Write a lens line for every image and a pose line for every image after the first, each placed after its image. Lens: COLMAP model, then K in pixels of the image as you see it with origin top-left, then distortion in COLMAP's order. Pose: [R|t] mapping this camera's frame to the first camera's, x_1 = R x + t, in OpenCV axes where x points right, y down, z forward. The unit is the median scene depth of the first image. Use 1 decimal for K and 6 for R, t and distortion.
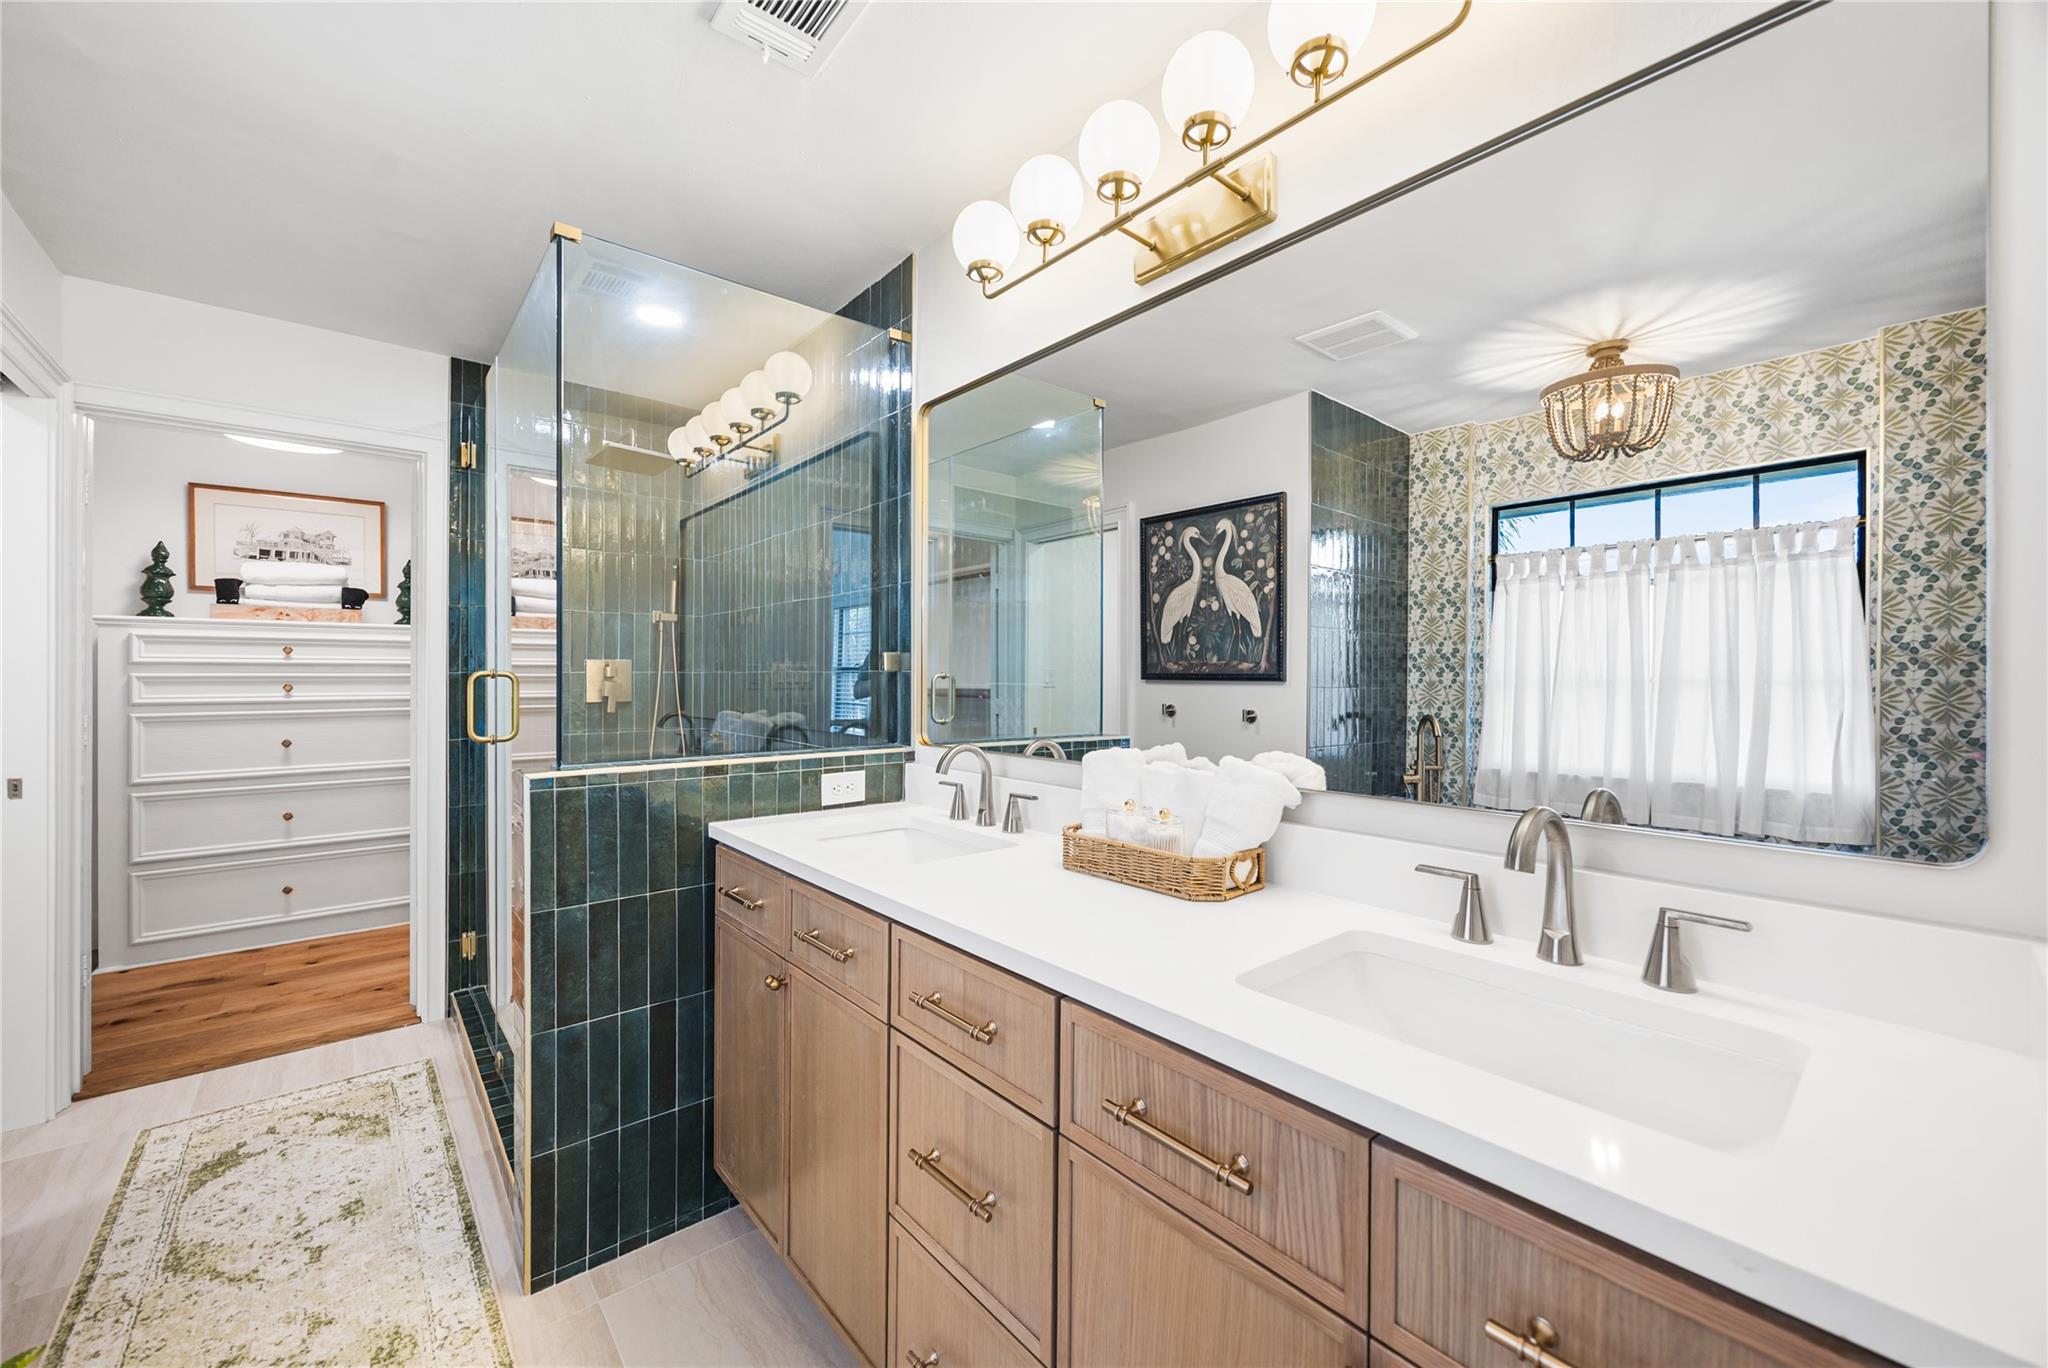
lens RADIAL K [[797.0, 0, 1016.4], [0, 797.0, 674.4], [0, 0, 1]] dist [0.002798, -0.000555]
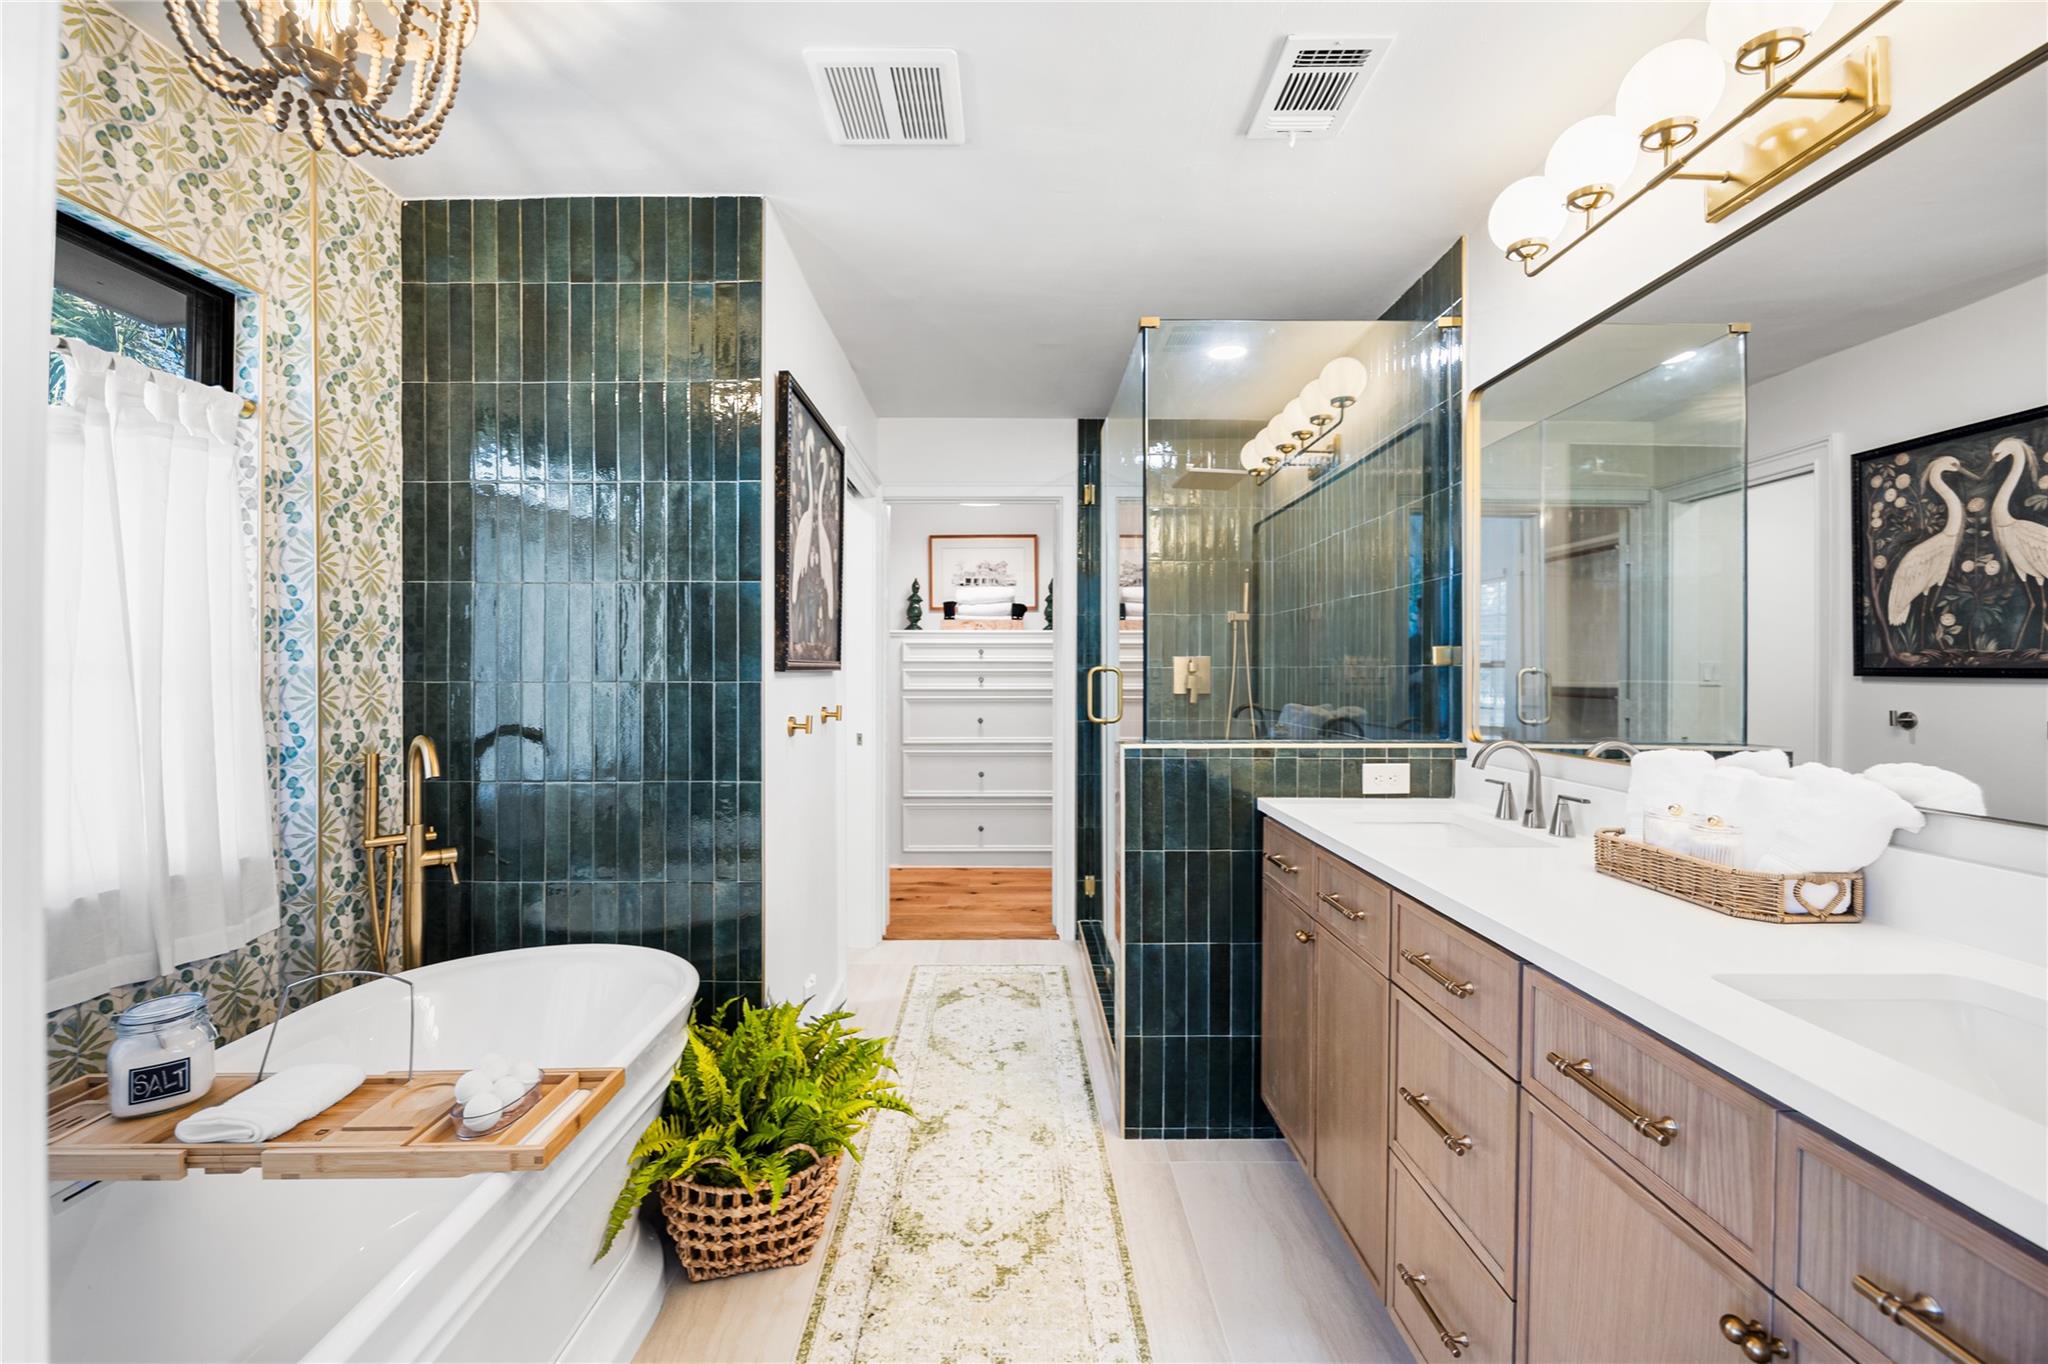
lens RADIAL K [[886.6, 0, 1021.7], [0, 886.6, 675.0], [0, 0, 1]] dist [0.000875, 0.000229]
pose [[0.773474, 0.003008, -0.633821, 0.152371], [0.000100, 0.999988, 0.004868, 0.002721], [0.633828, -0.003829, 0.773464, -0.193681]]
